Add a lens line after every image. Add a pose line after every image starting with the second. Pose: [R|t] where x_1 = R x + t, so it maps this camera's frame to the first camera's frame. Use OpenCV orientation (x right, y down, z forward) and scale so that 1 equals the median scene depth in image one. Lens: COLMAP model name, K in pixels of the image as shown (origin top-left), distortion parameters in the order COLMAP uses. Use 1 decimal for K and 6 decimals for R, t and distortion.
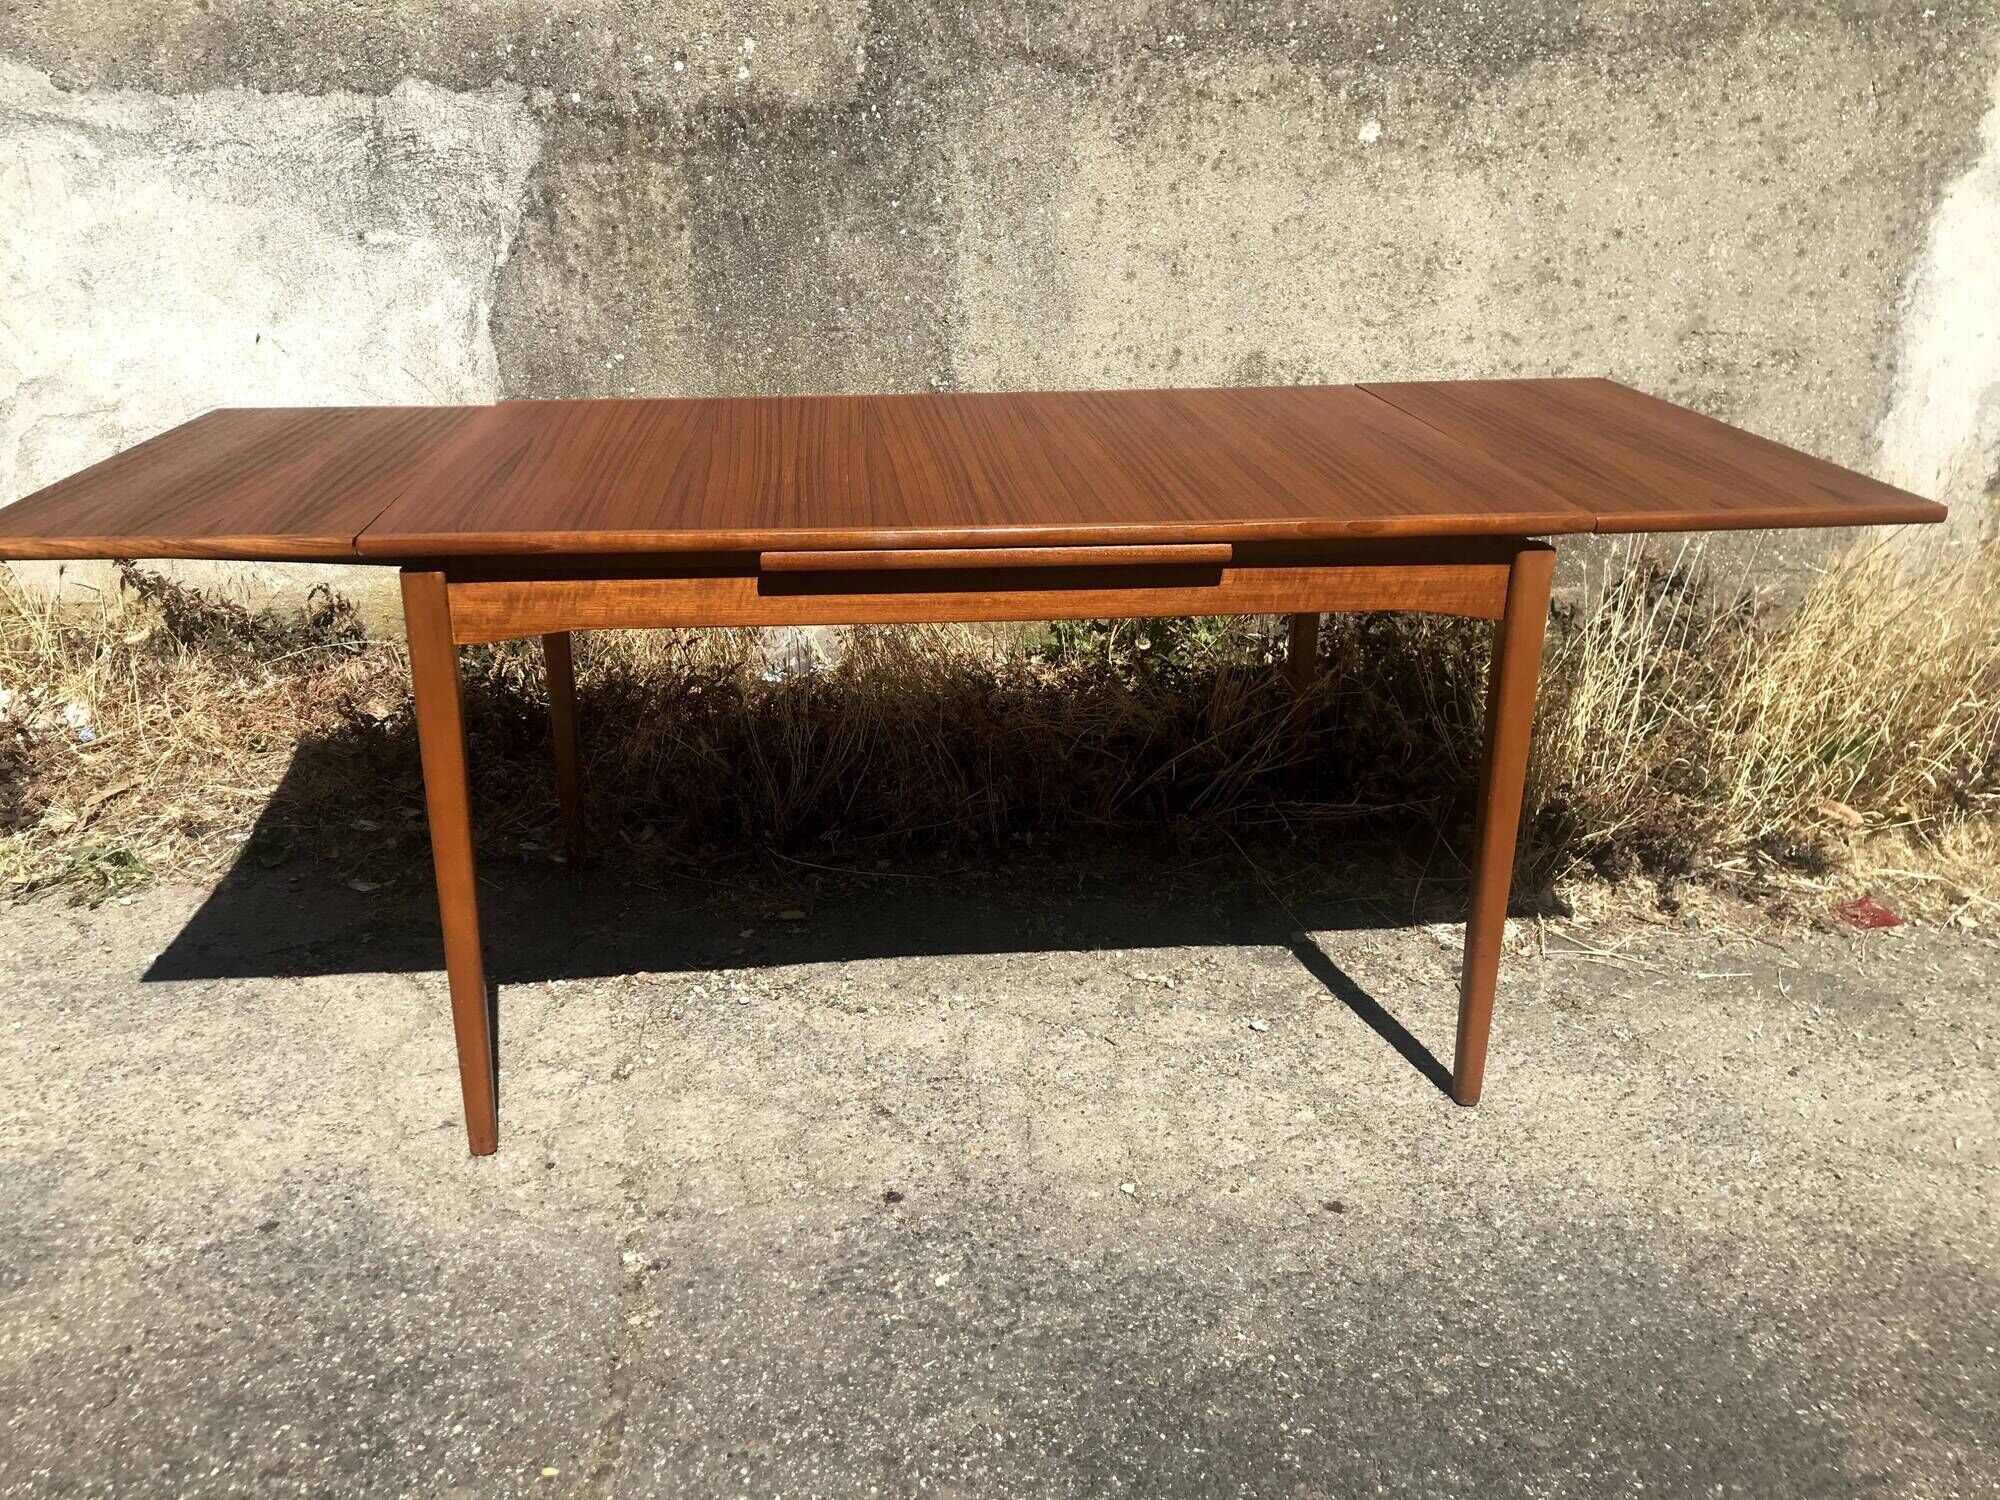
lens RADIAL K [[1625.0, 0, 986.4], [0, 1625.0, 745.5], [0, 0, 1]] dist [0.014920, -0.010721]
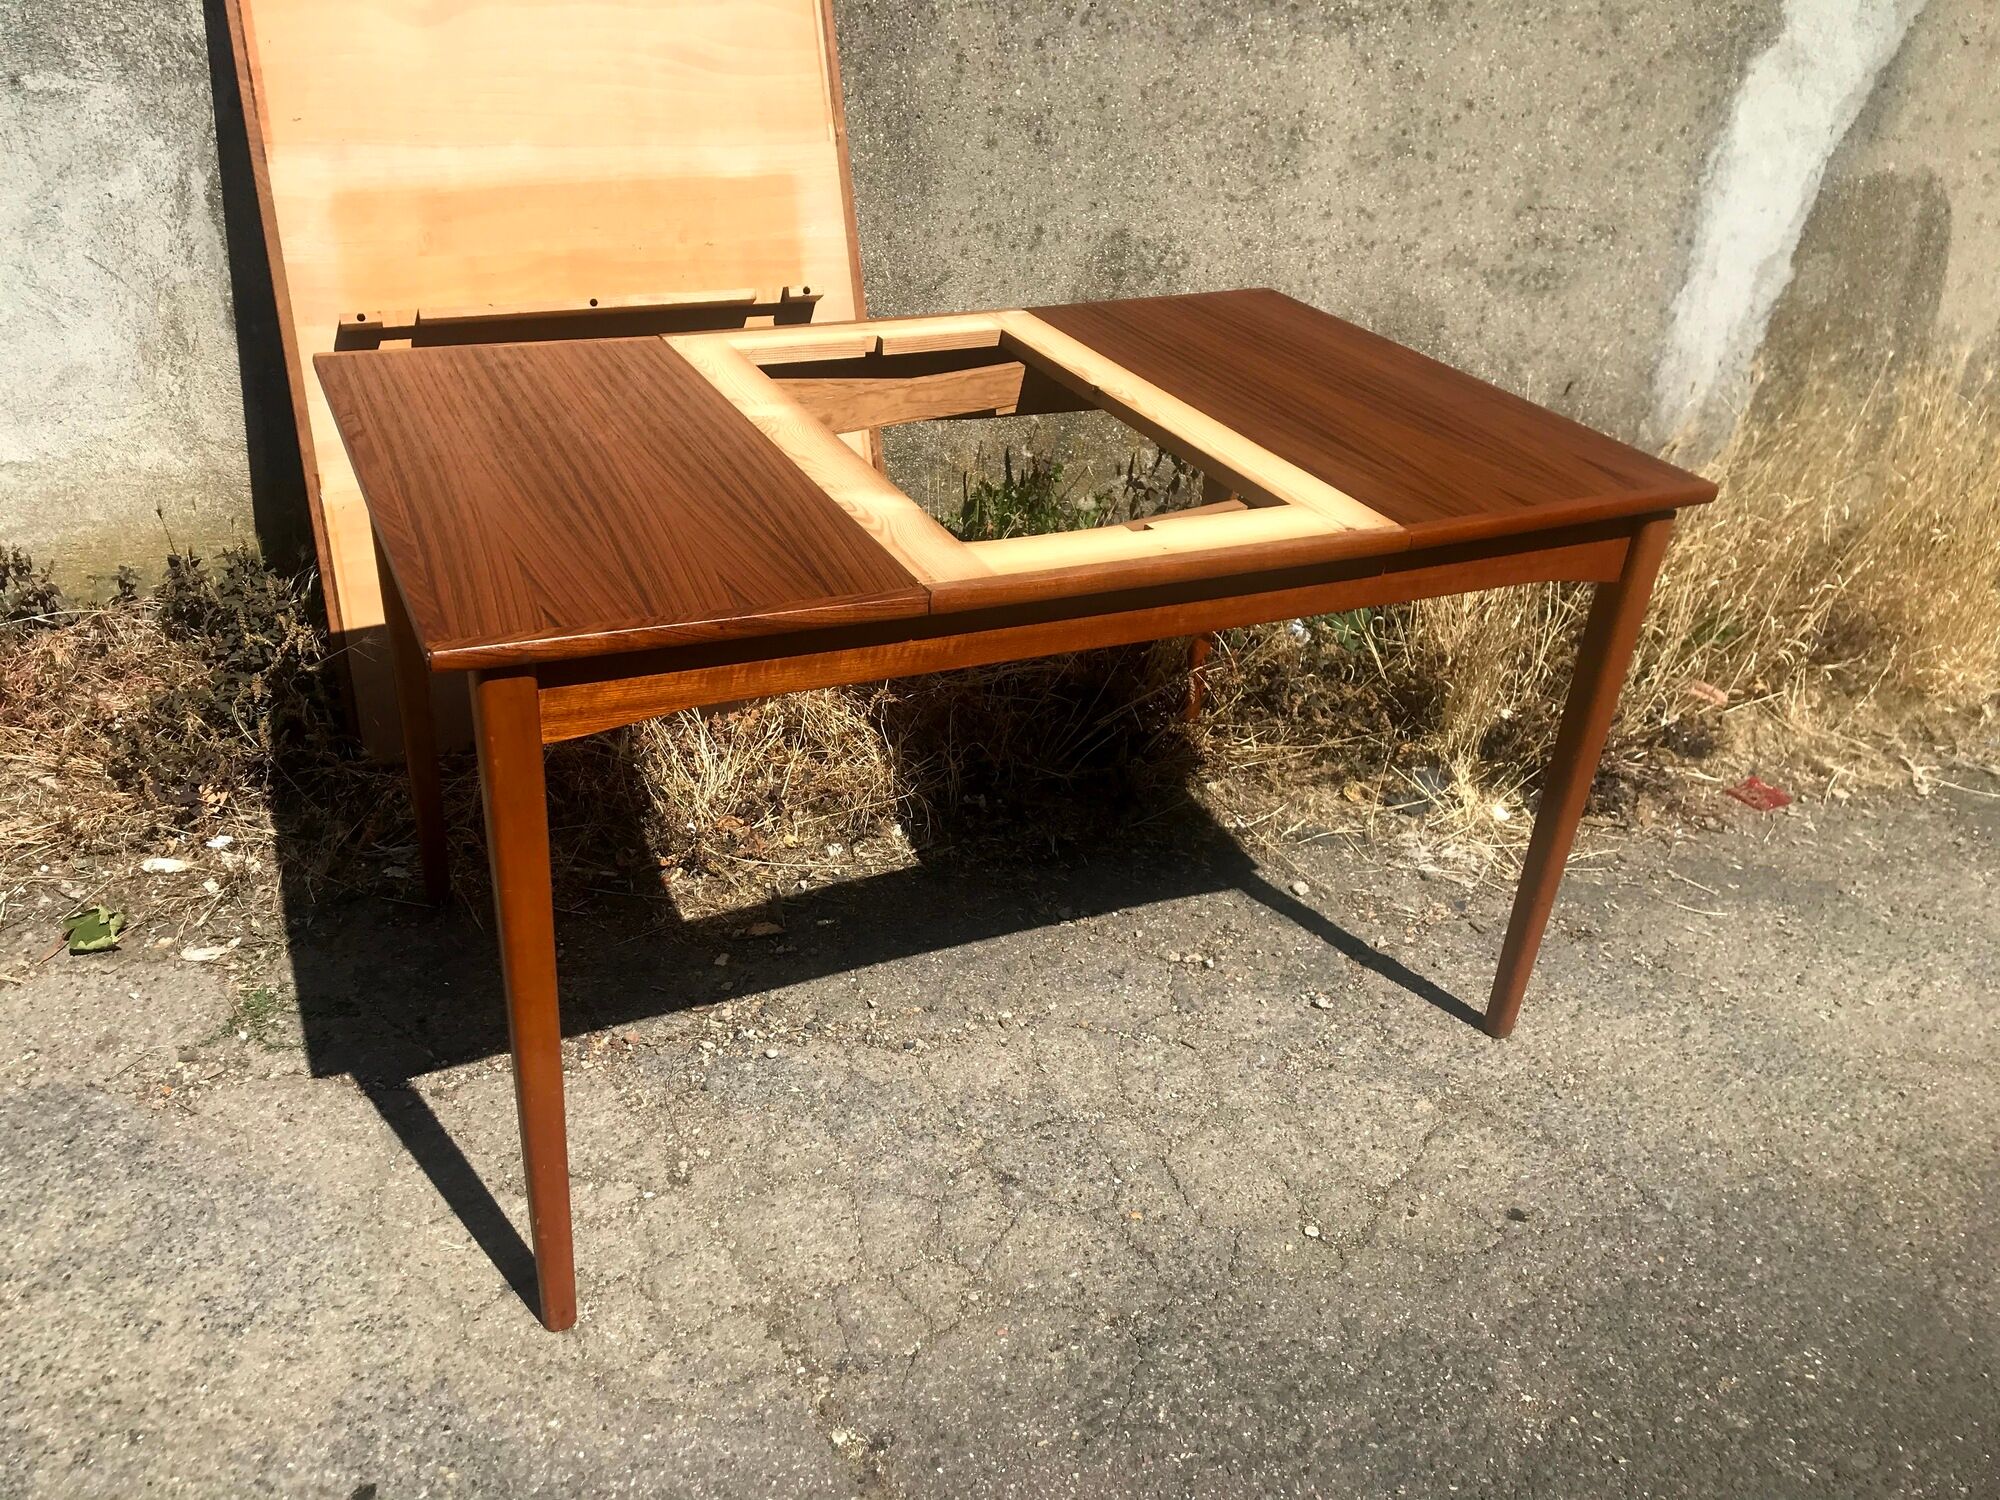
lens RADIAL K [[1625.0, 0, 980.3], [0, 1625.0, 736.7], [0, 0, 1]] dist [0.014920, -0.010721]
pose [[0.953772, -0.093965, 0.285464, -0.206377], [0.058815, 0.989857, 0.129319, -0.085951], [-0.294720, -0.106551, 0.949625, 0.126688]]
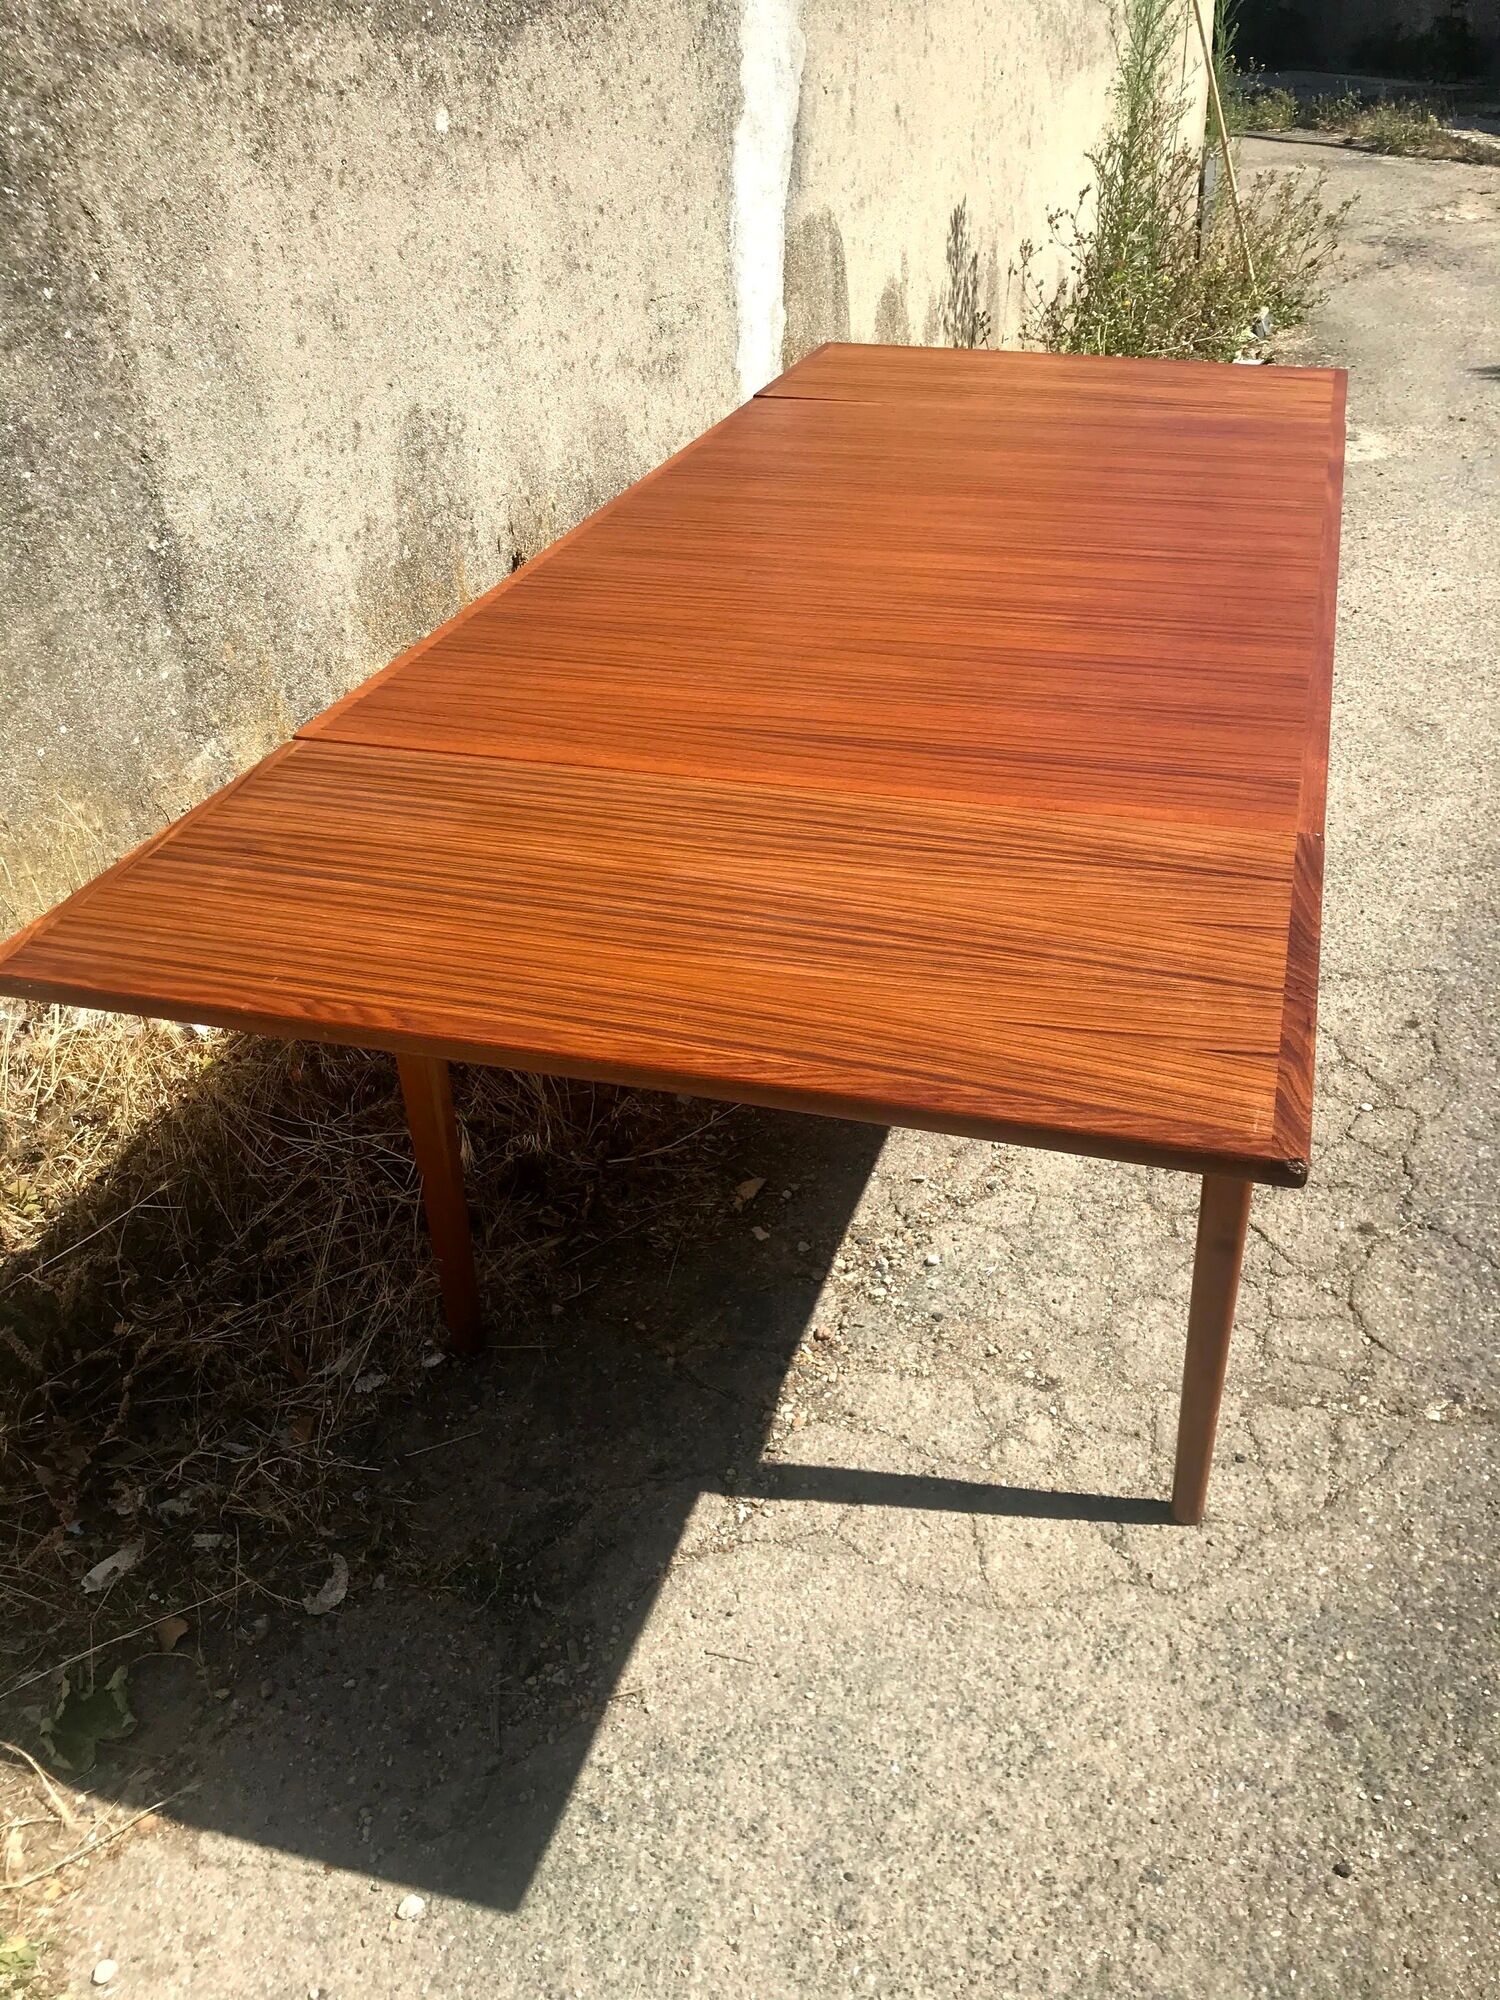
lens RADIAL K [[1625.0, 0, 775.2], [0, 1625.0, 986.2], [0, 0, 1]] dist [0.014920, -0.010721]
pose [[0.410509, -0.486248, 0.771392, -0.578360], [0.358307, 0.863928, 0.353900, -0.222956], [-0.838510, 0.131116, 0.528876, 0.454520]]
